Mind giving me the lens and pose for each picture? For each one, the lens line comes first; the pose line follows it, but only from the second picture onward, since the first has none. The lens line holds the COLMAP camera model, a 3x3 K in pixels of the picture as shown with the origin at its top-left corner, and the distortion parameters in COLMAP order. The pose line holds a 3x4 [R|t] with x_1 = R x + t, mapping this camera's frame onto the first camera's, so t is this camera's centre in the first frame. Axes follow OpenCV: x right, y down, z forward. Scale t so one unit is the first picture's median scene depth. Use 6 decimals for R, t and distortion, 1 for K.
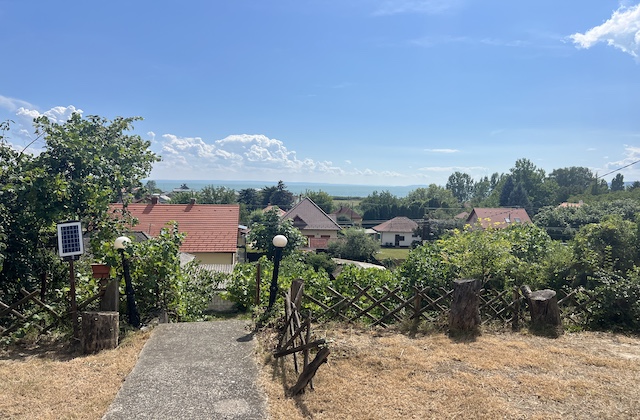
lens RADIAL K [[443.3, 0, 320.0], [0, 443.3, 210.0], [0, 0, 1]] dist [0.097013, -0.000173]
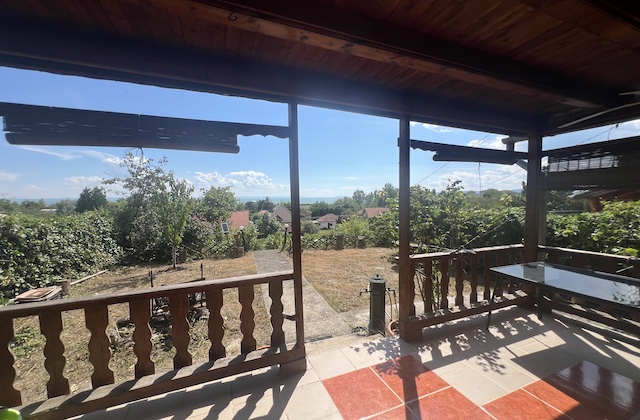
lens RADIAL K [[254.7, 0, 320.0], [0, 254.7, 210.0], [0, 0, 1]] dist [0.000272, 0.000007]
pose [[0.990884, -0.034381, 0.130253, -0.009494], [0.034386, 0.999406, 0.002209, -0.005055], [-0.130252, 0.002290, 0.991478, -0.107443]]
